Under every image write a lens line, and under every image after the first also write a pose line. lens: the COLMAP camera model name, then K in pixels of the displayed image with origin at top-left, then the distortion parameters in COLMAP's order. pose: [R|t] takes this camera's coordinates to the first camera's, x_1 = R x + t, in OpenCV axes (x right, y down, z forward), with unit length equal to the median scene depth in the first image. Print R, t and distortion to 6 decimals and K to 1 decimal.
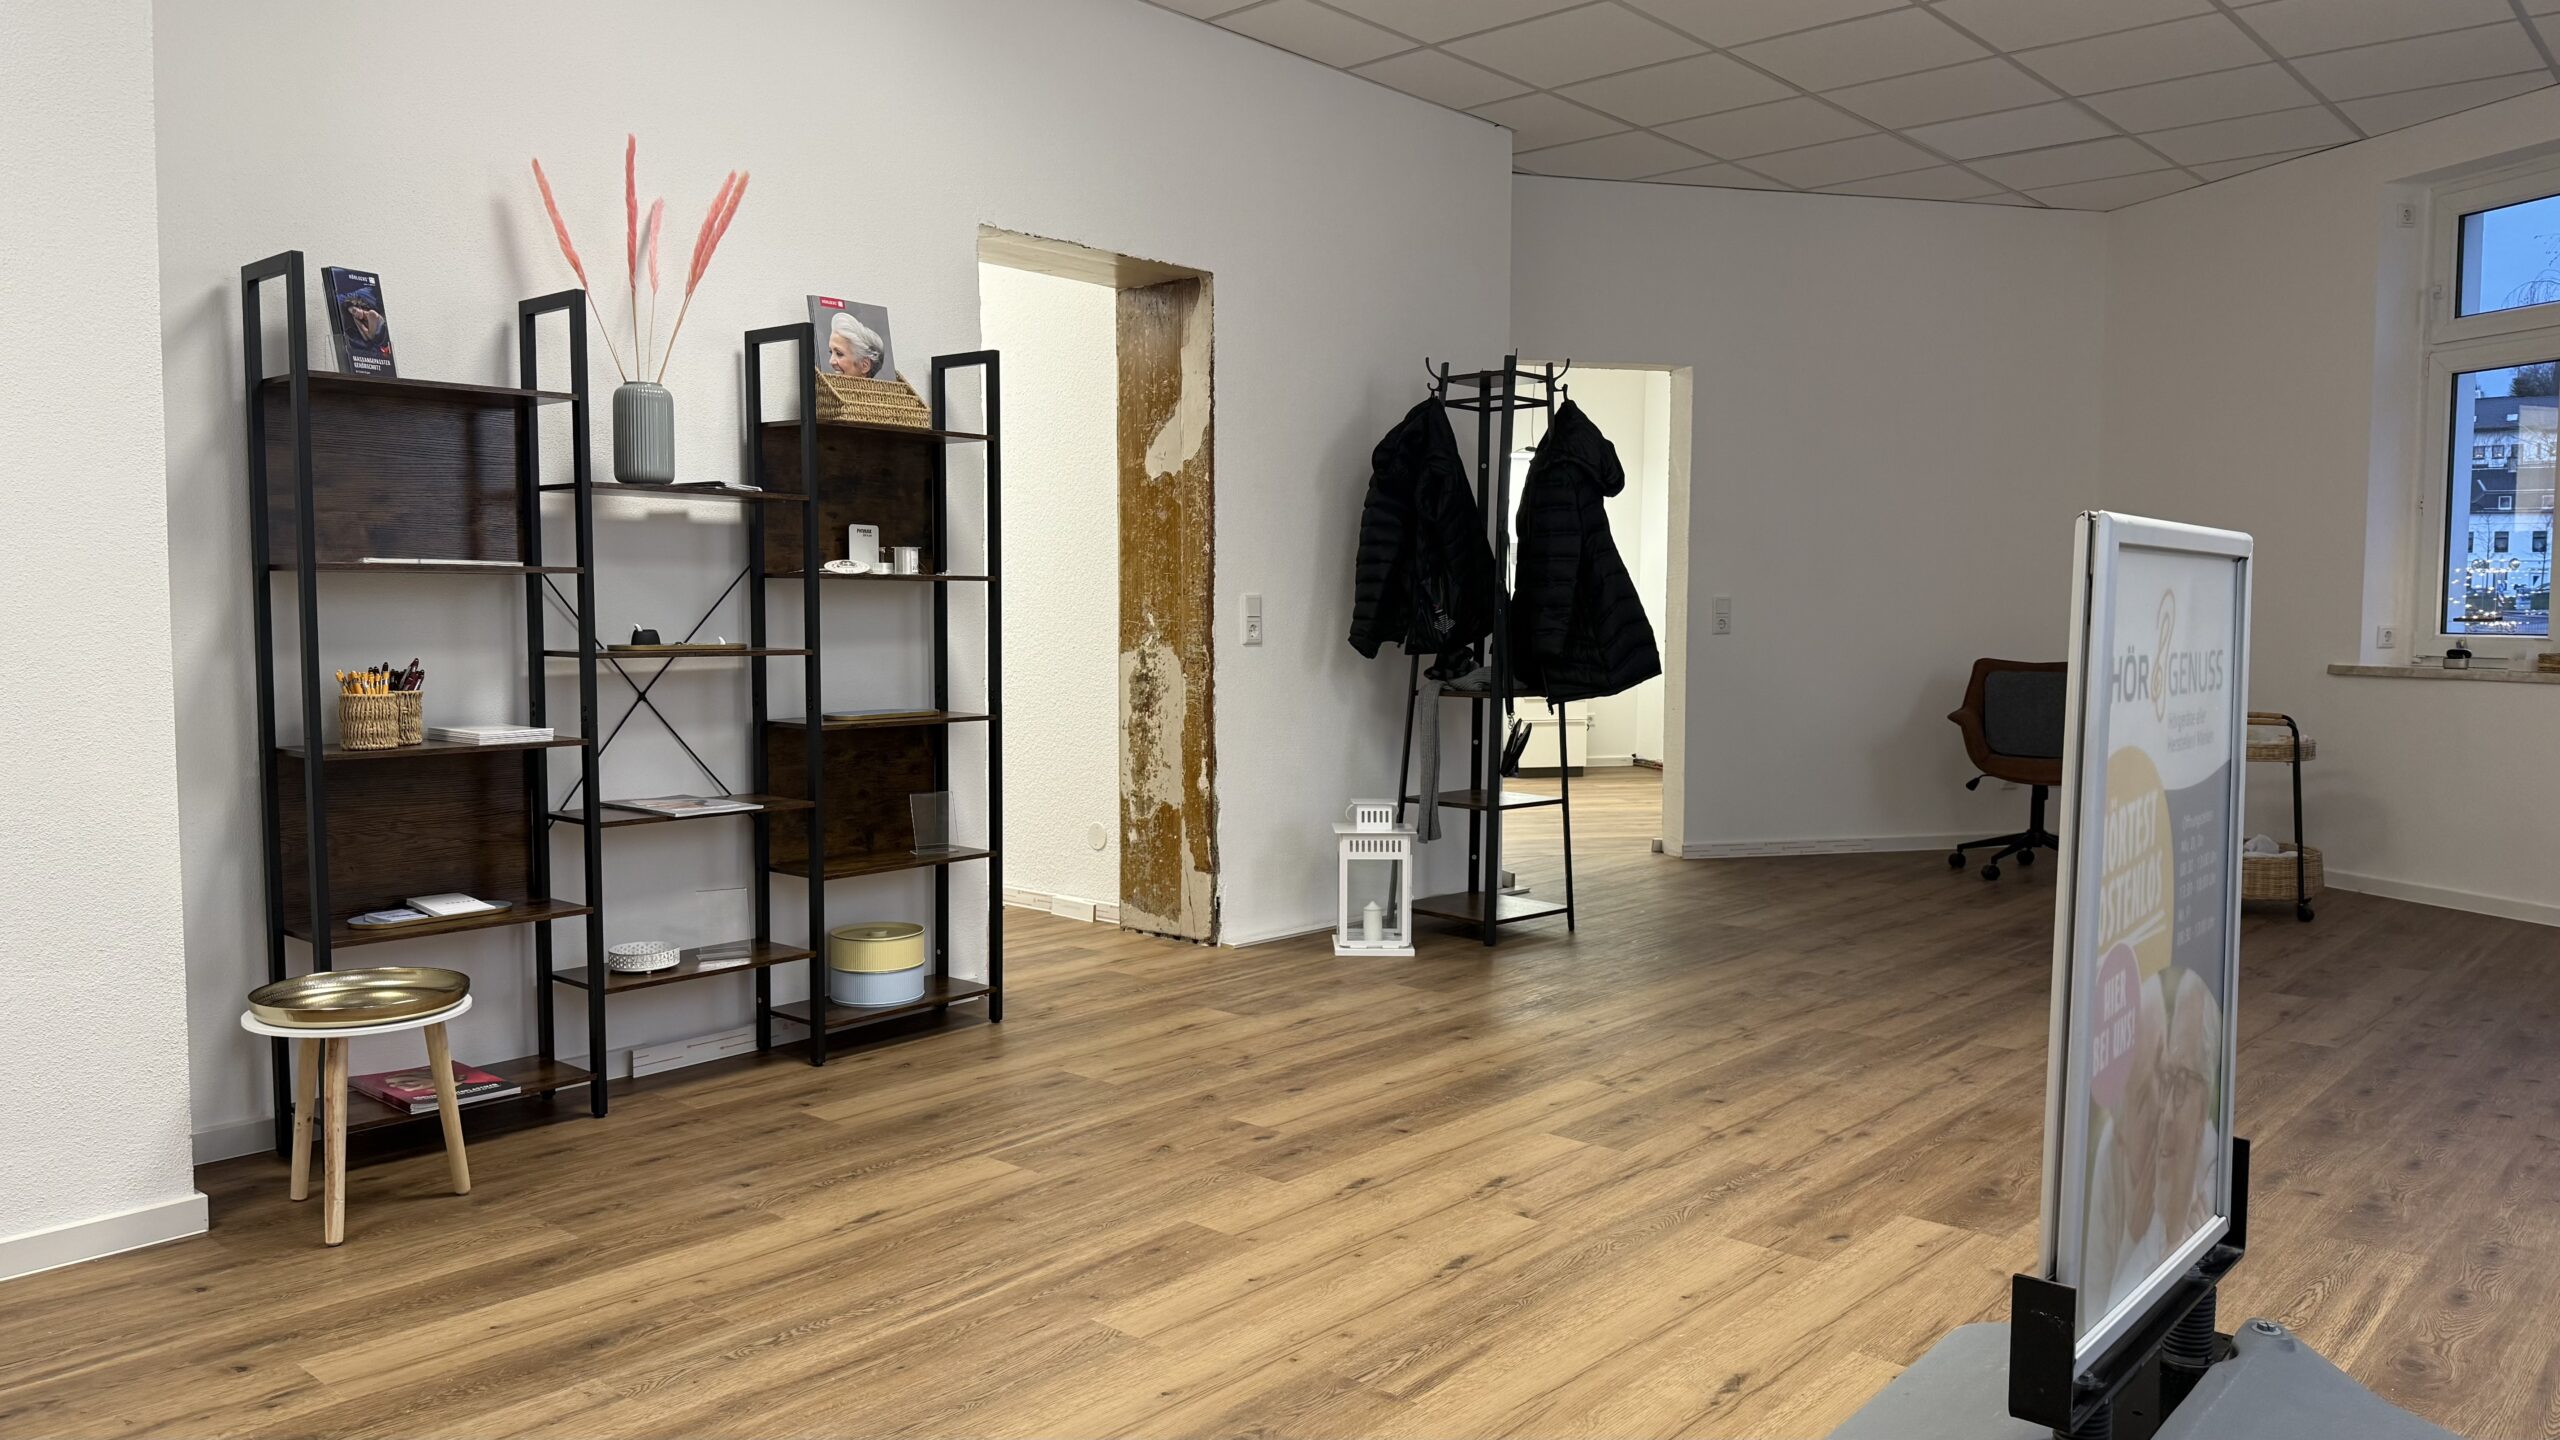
lens RADIAL K [[1754.2, 0, 1280.0], [0, 1754.2, 720.0], [0, 0, 1]] dist [-0.004316, -0.002941]
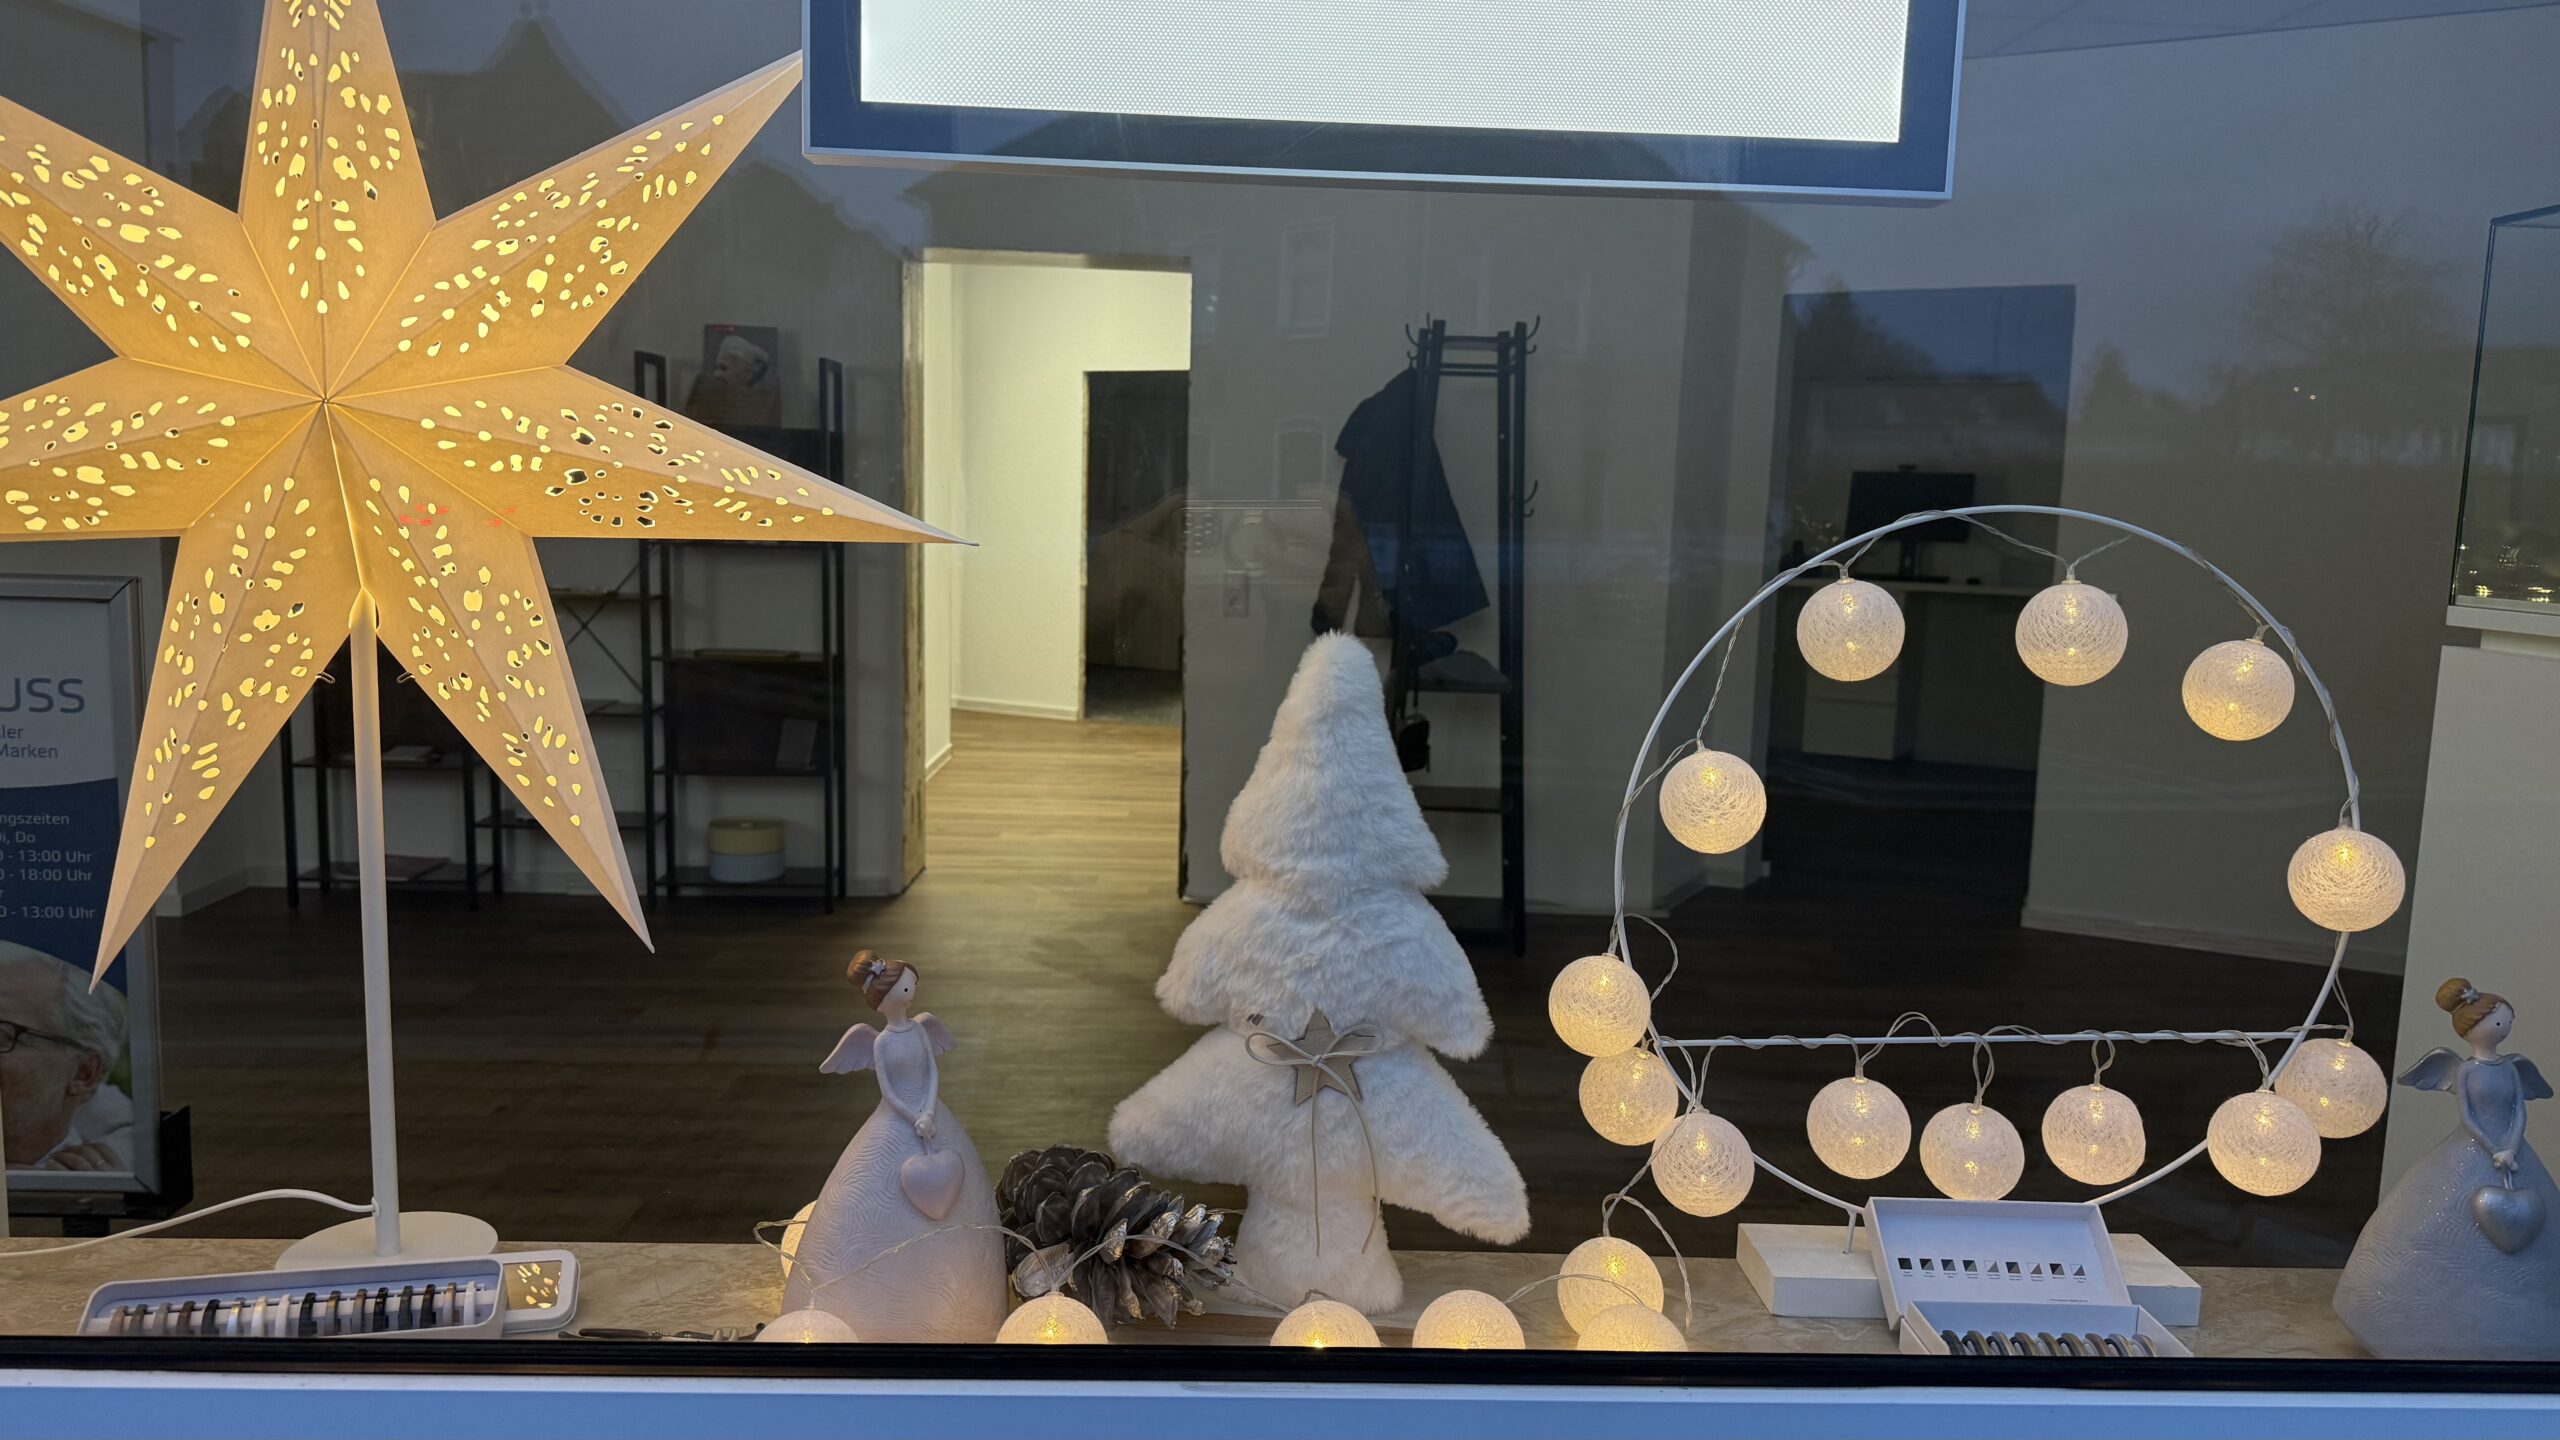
lens RADIAL K [[1754.2, 0, 1280.0], [0, 1754.2, 720.0], [0, 0, 1]] dist [-0.004316, -0.002941]
pose [[0.699497, 0.104218, -0.706995, 0.907091], [-0.074338, 0.994553, 0.073057, -0.073404], [0.710758, 0.001453, 0.703435, 0.369233]]
